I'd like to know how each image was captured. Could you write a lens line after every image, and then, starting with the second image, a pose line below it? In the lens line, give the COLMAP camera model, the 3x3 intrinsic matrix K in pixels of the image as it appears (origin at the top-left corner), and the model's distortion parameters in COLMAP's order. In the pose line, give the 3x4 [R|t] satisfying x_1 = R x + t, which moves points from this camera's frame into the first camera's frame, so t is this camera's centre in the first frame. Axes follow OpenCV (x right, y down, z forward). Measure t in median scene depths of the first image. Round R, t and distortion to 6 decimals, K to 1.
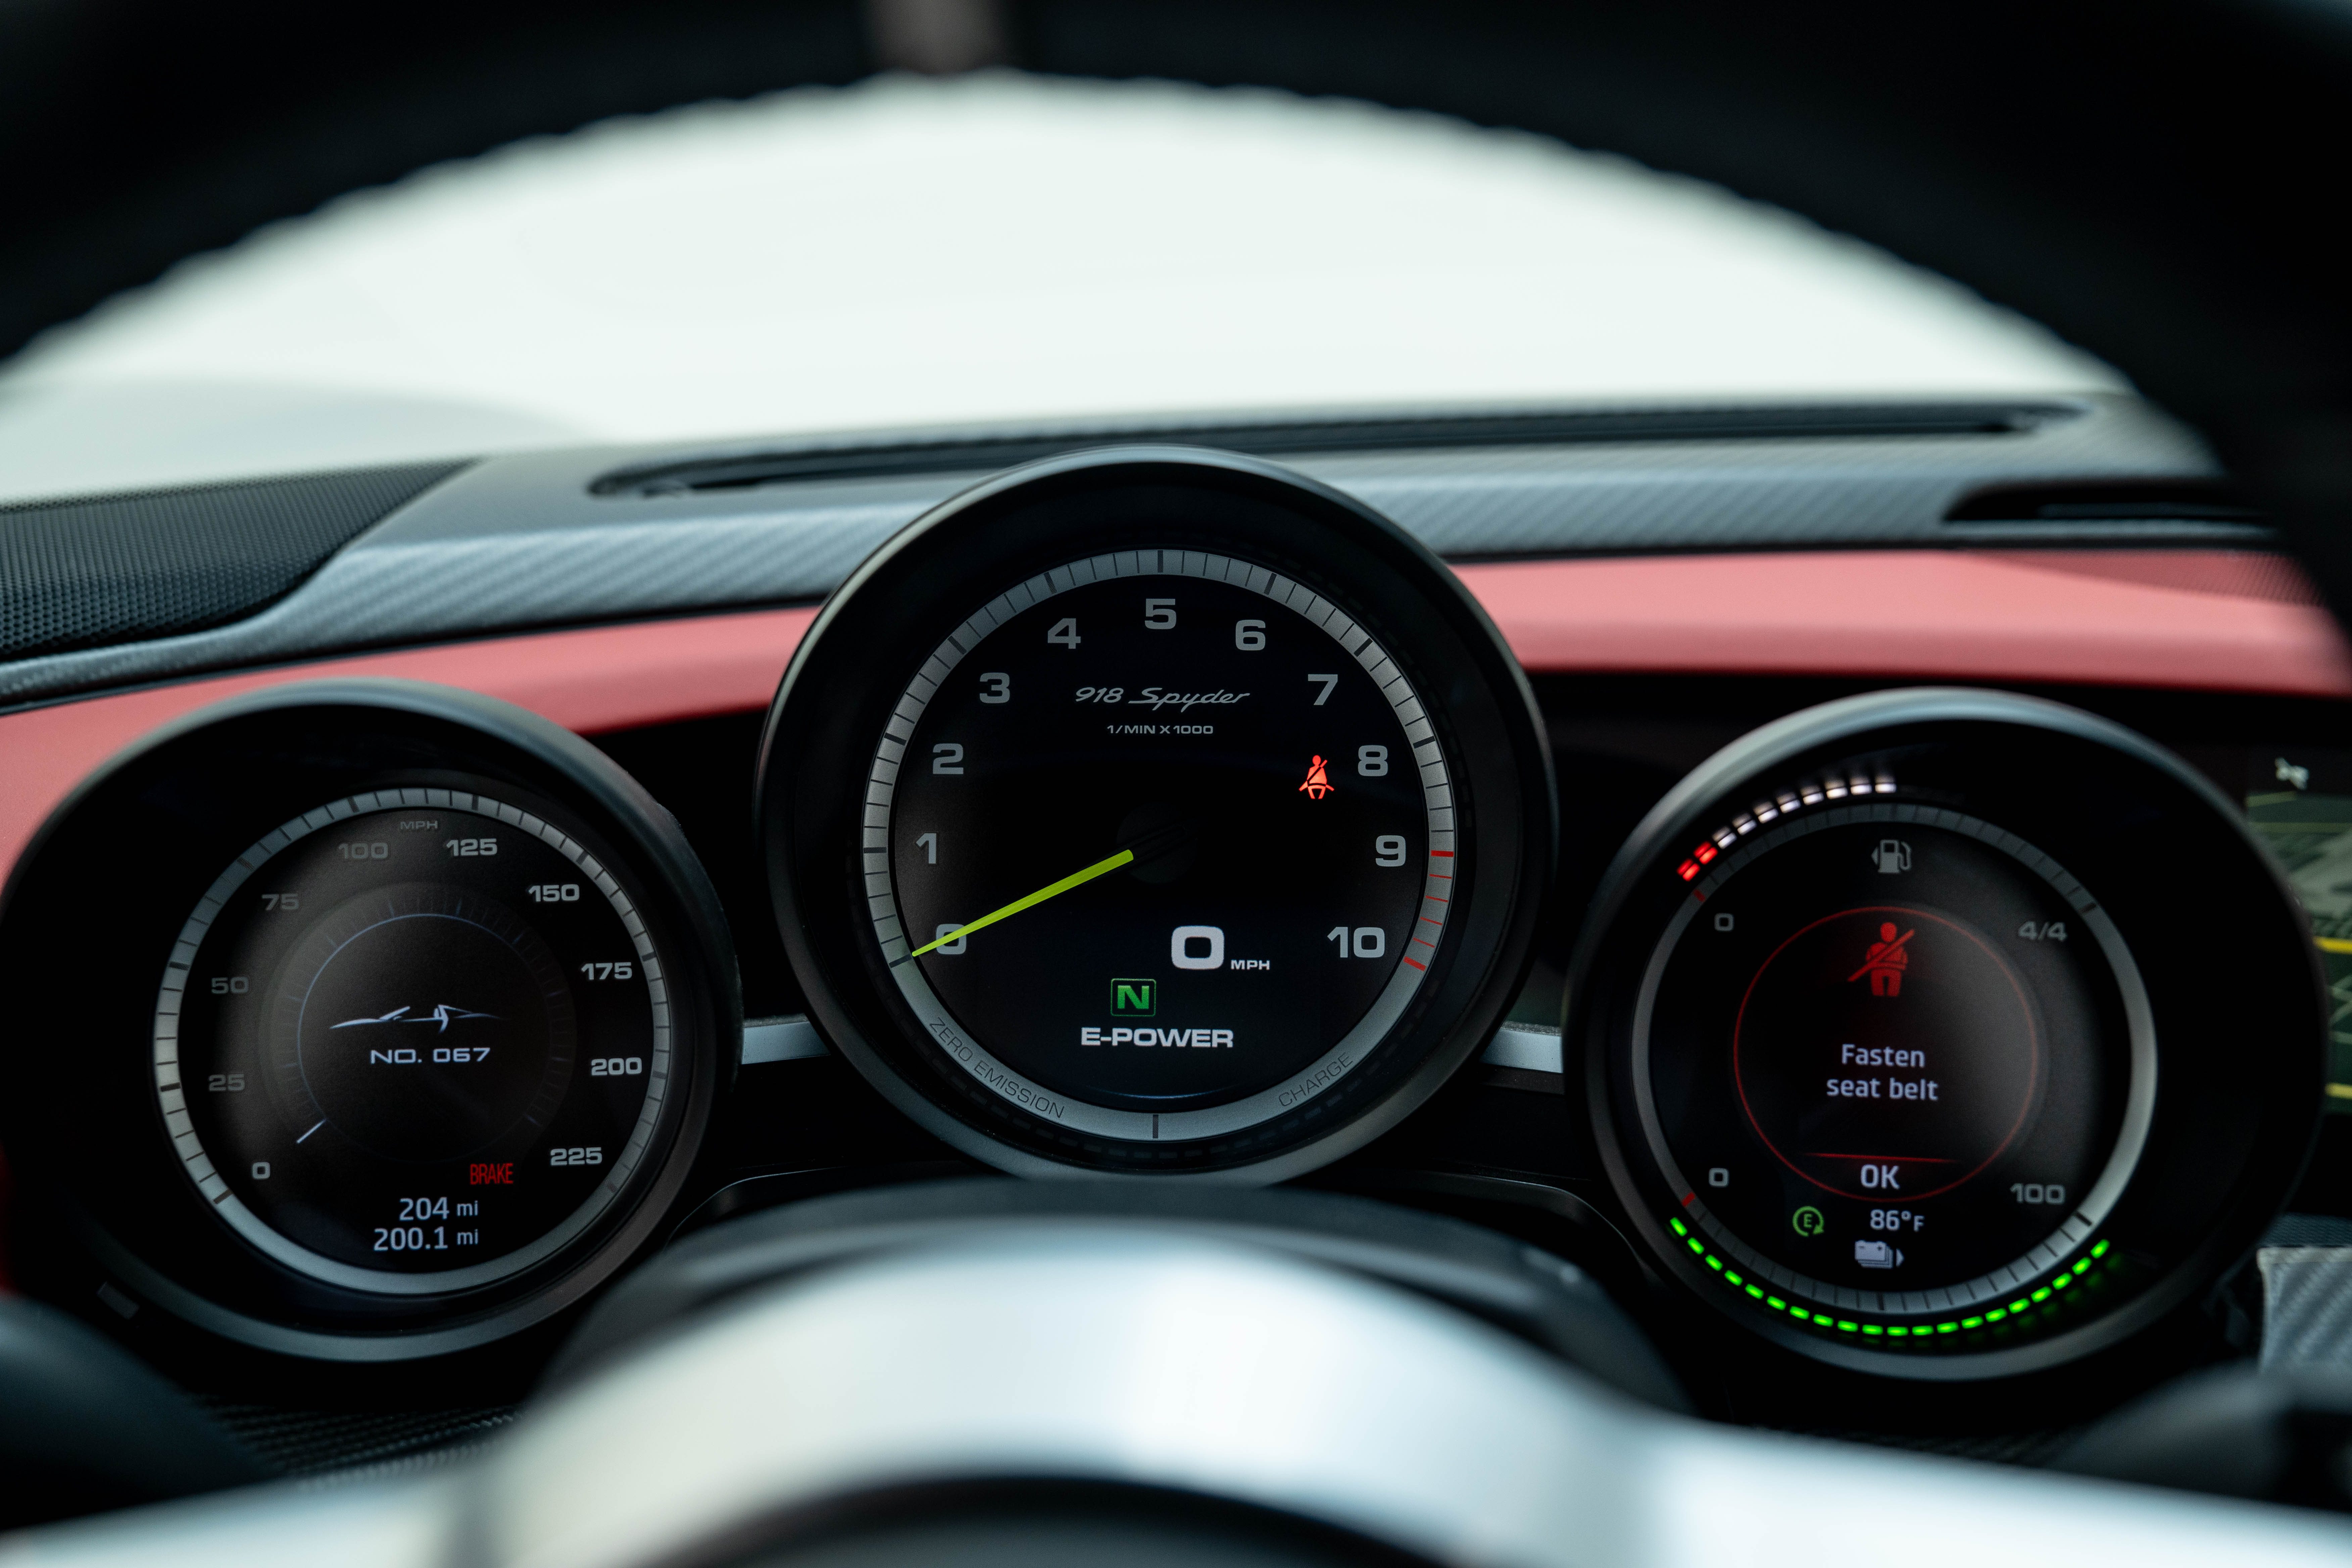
lens RADIAL K [[2312.2, 0, 1172.9], [0, 2312.2, 784.6], [0, 0, 1]] dist [0.012851, 0.000000]
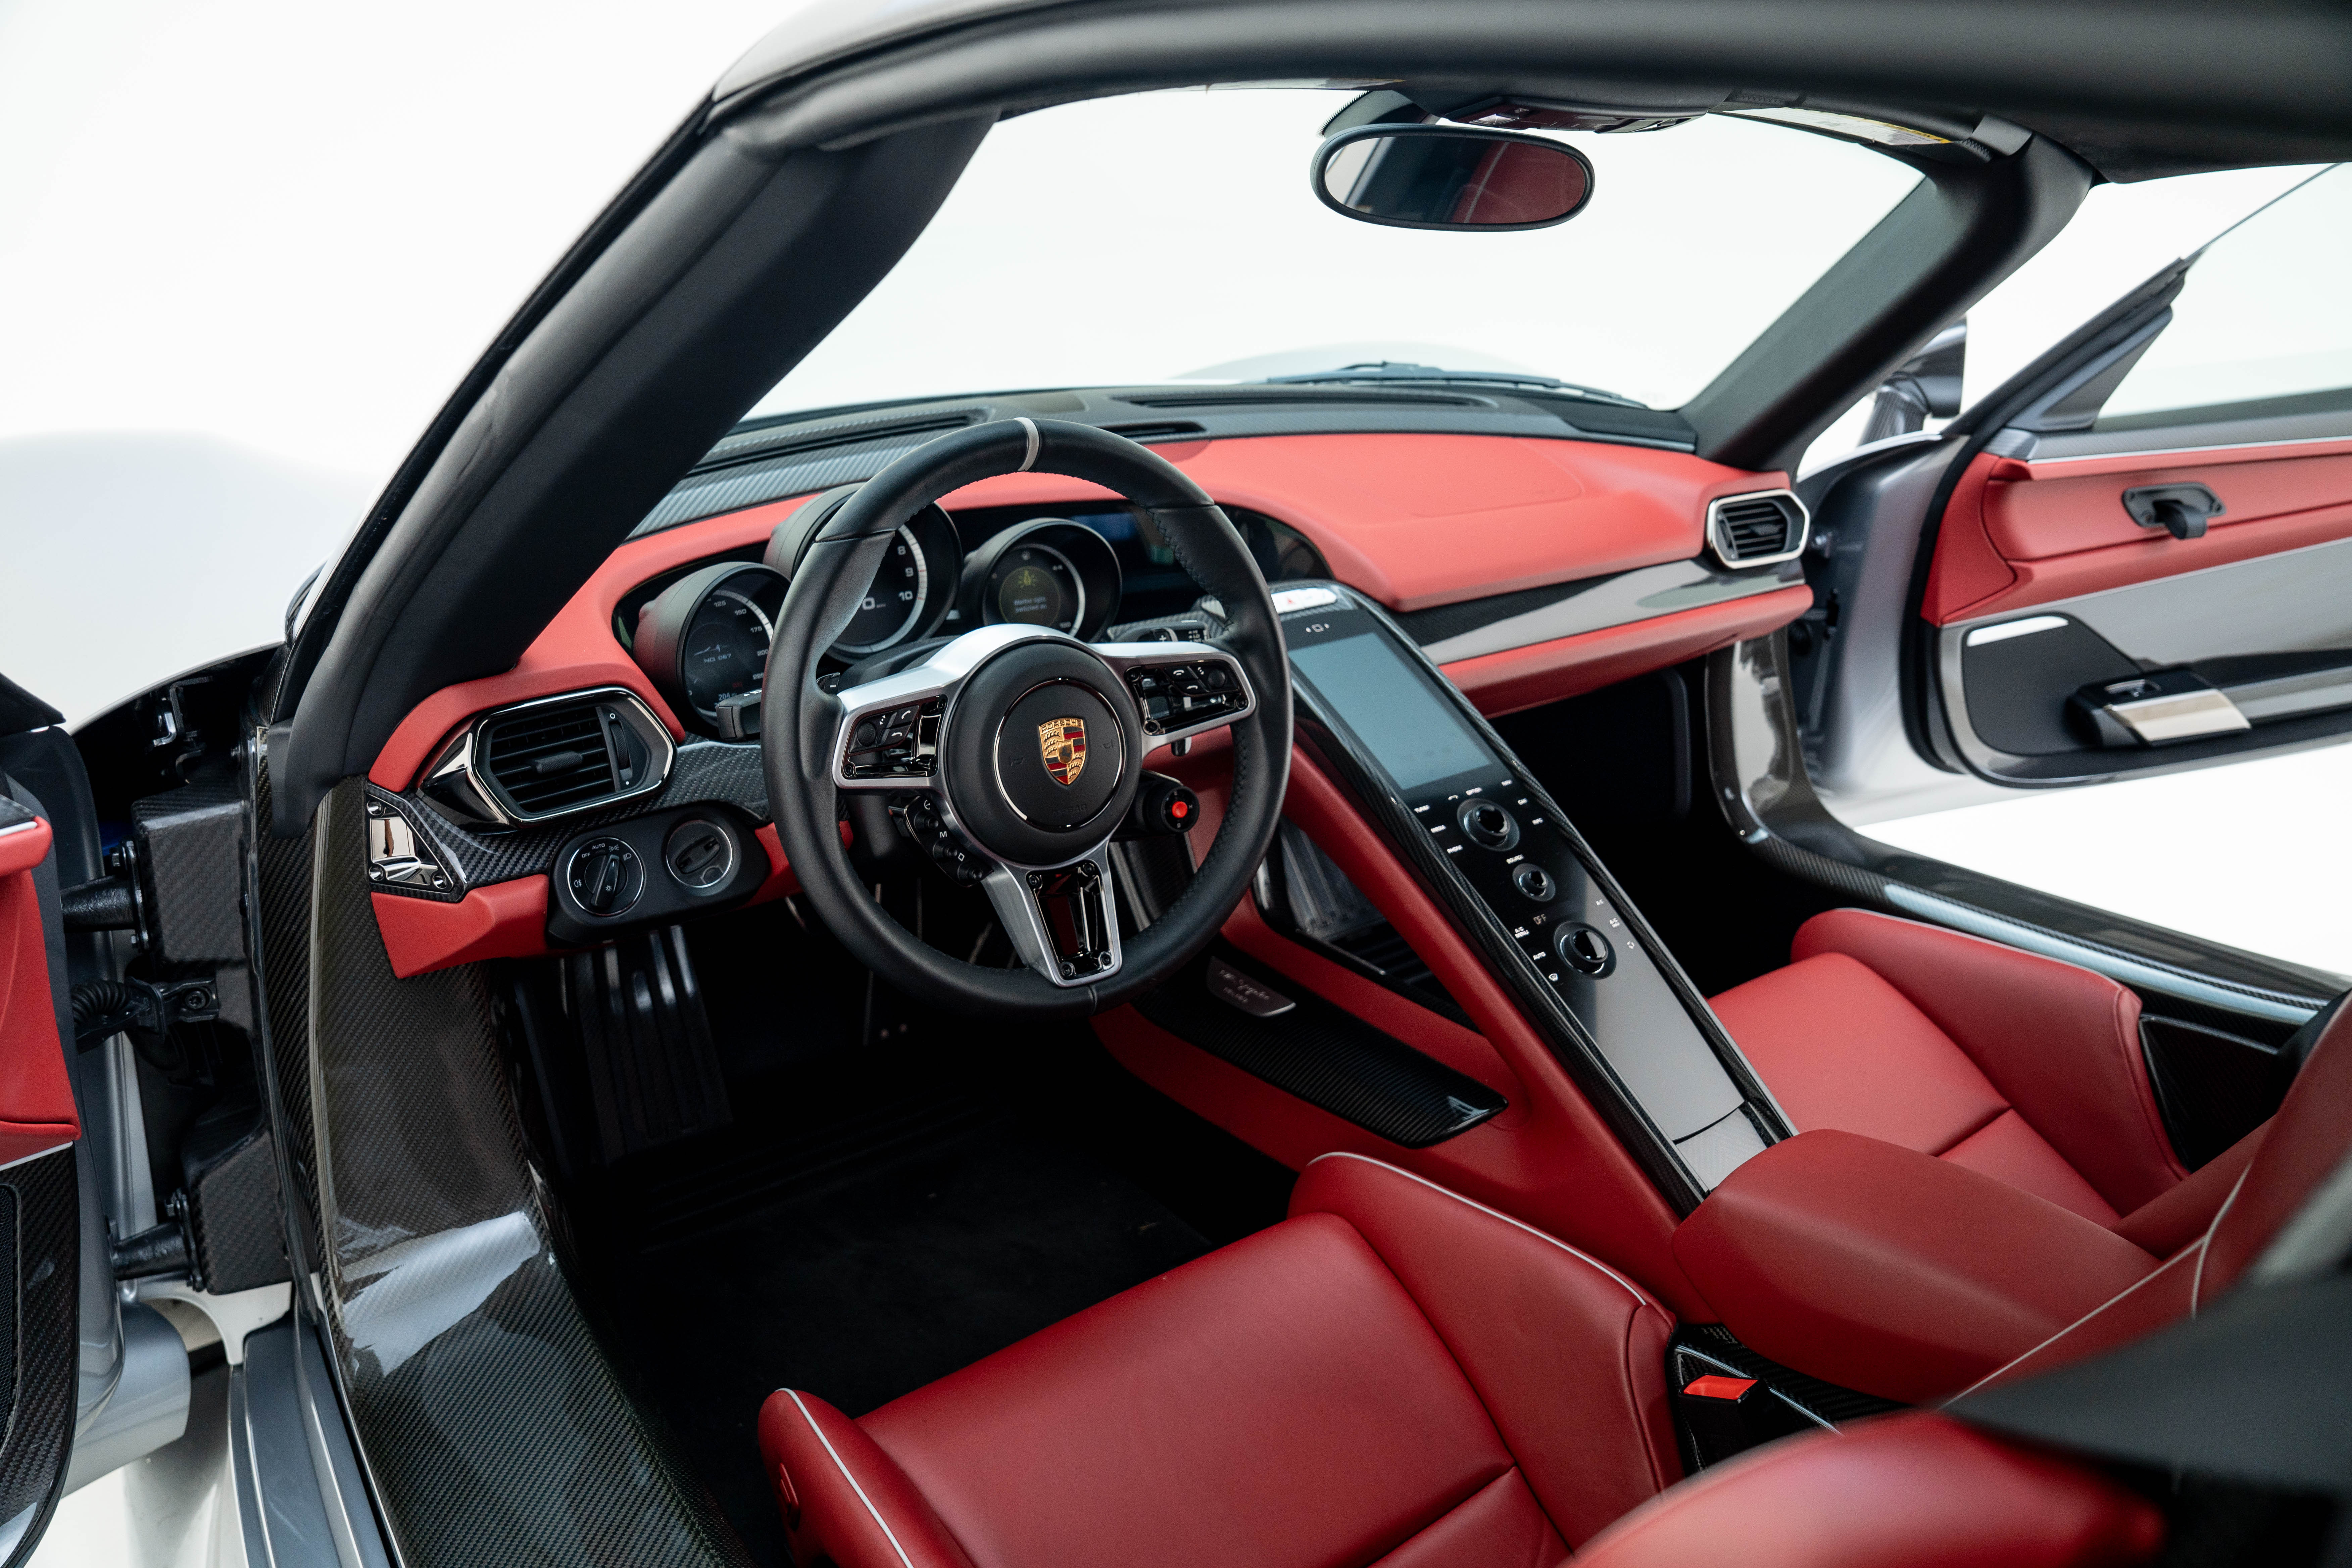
lens RADIAL K [[1680.8, 0, 1153.5], [0, 1680.8, 798.1], [0, 0, 1]] dist [-0.070831, 0.015776]
pose [[0.804032, -0.218265, 0.553076, -1.354208], [0.118728, 0.970389, 0.210352, -0.163805], [-0.582612, -0.103464, 0.806138, -1.760301]]
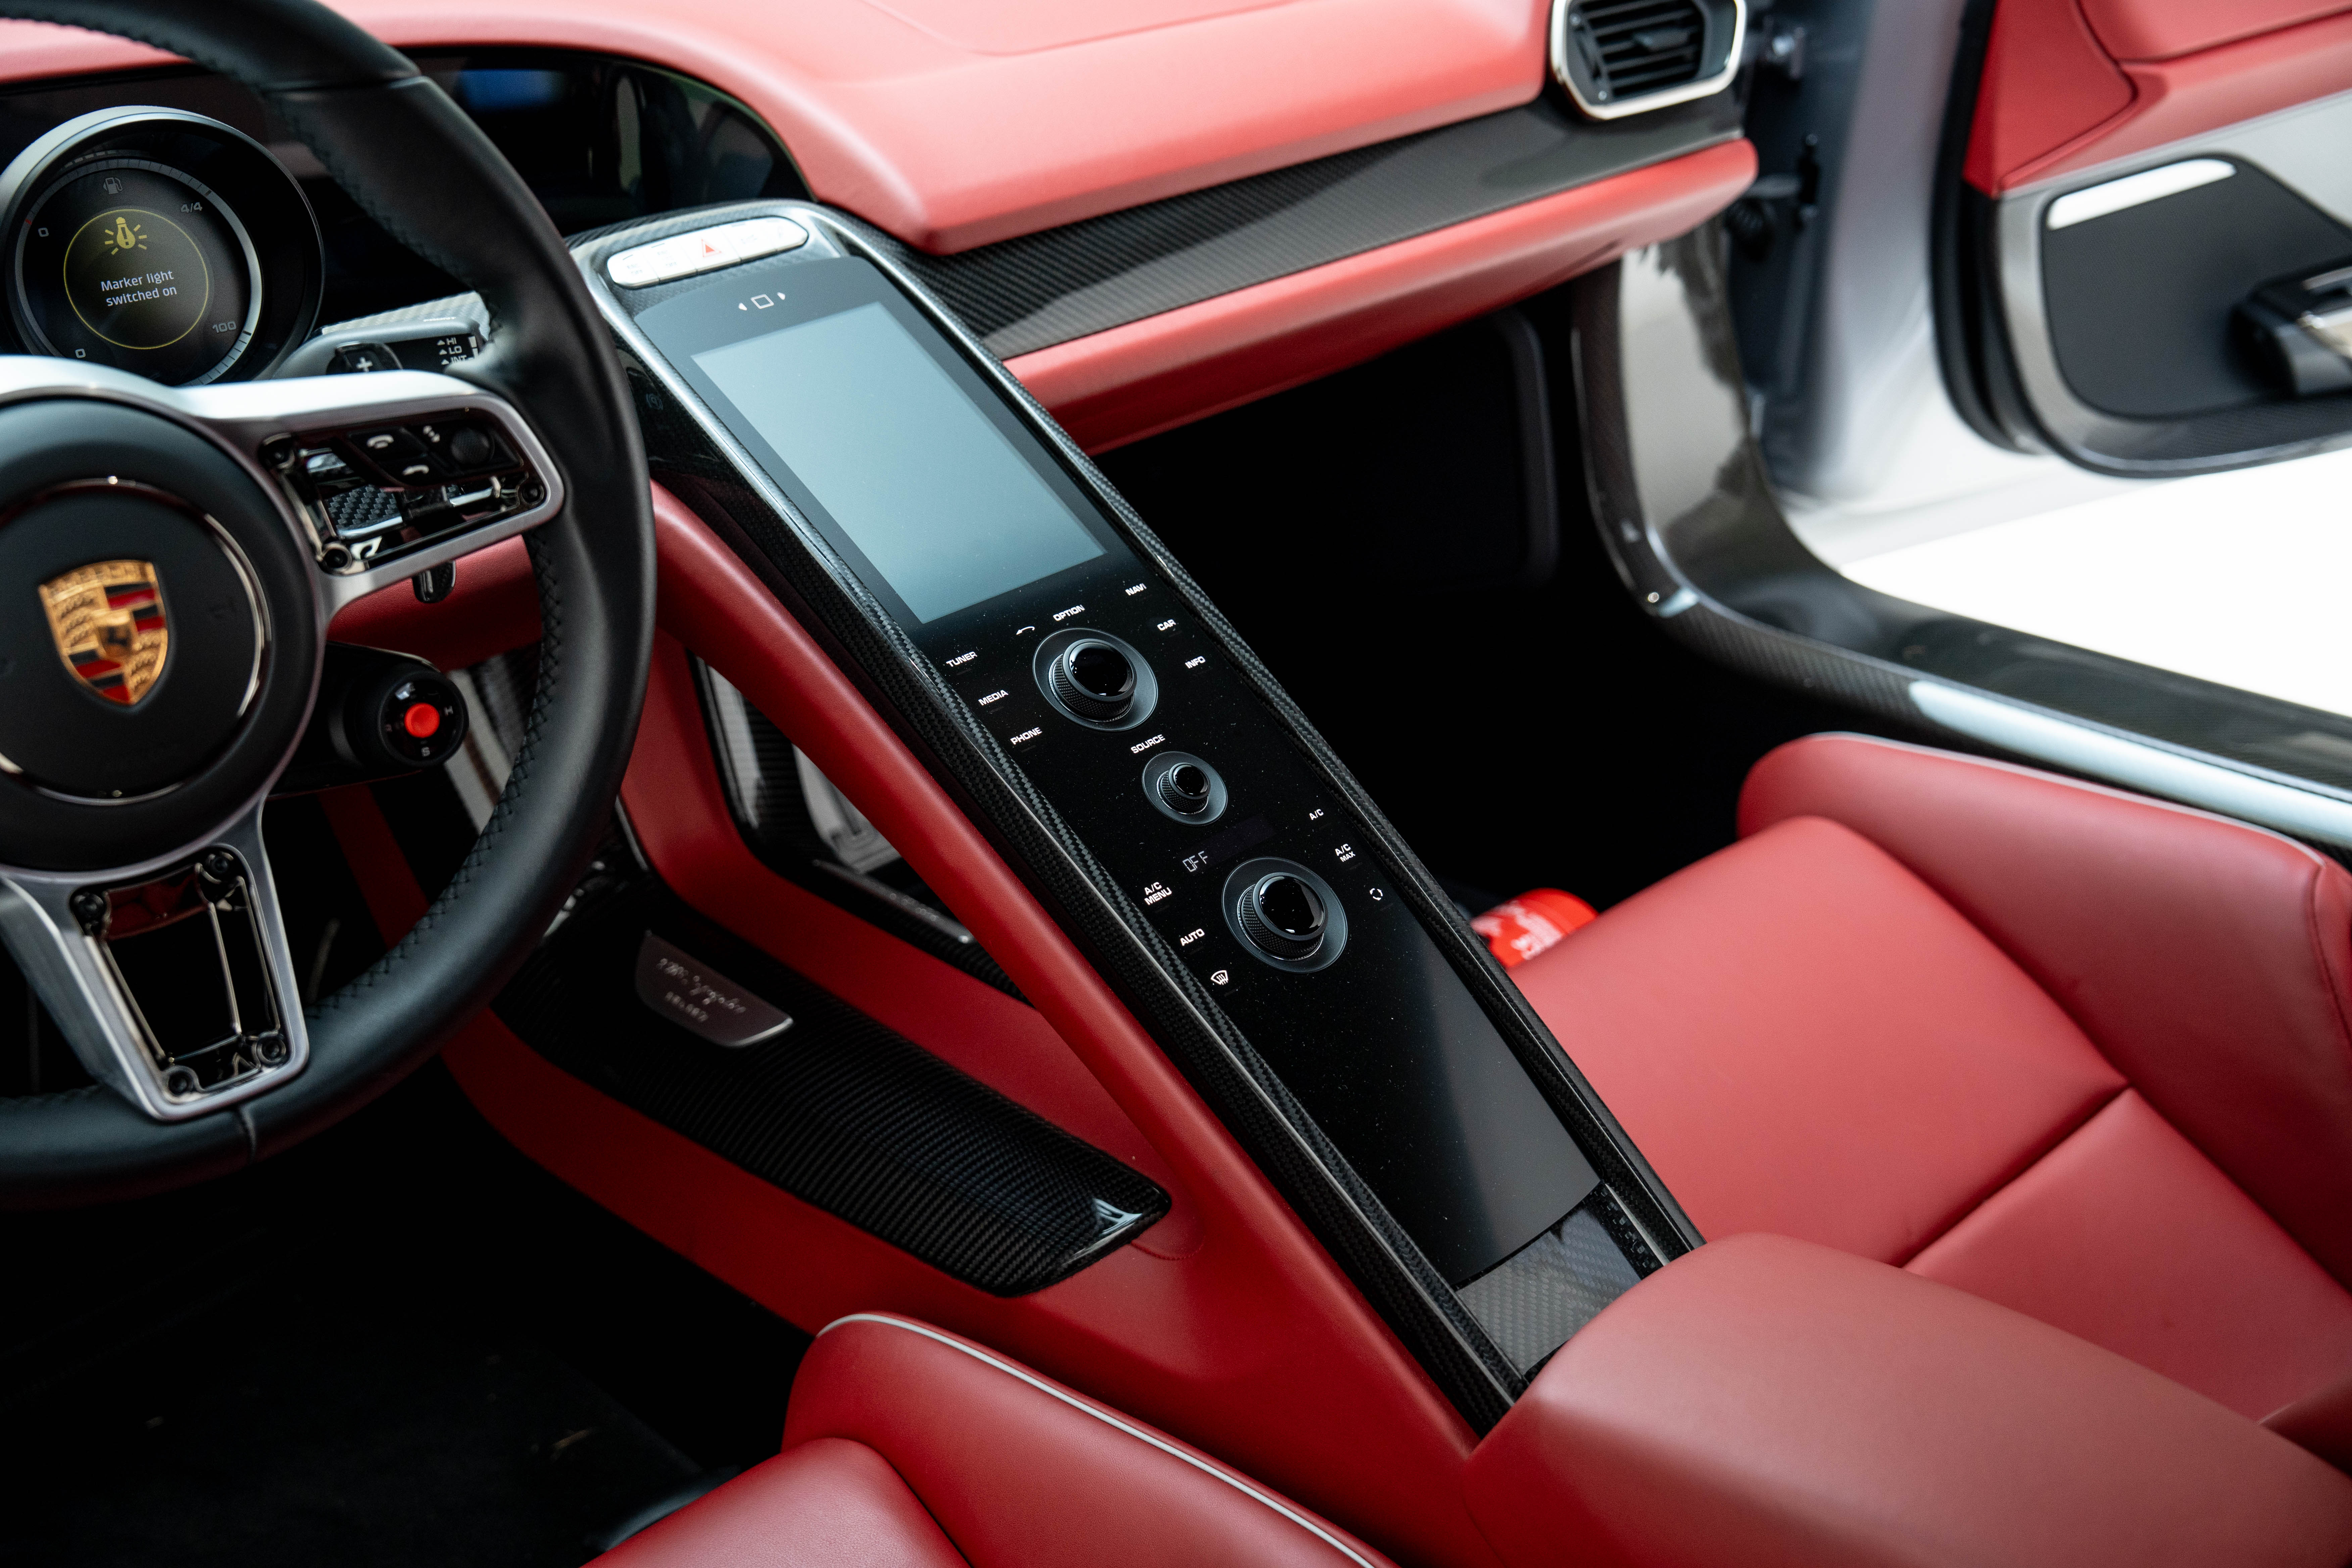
lens RADIAL K [[2699.0, 0, 1178.1], [0, 2699.0, 794.3], [0, 0, 1]] dist [0.054632, 0.000000]
pose [[0.715964, -0.340156, 0.609663, -0.708029], [0.154126, 0.928738, 0.337181, -0.145506], [-0.680912, -0.147445, 0.717370, -1.546159]]
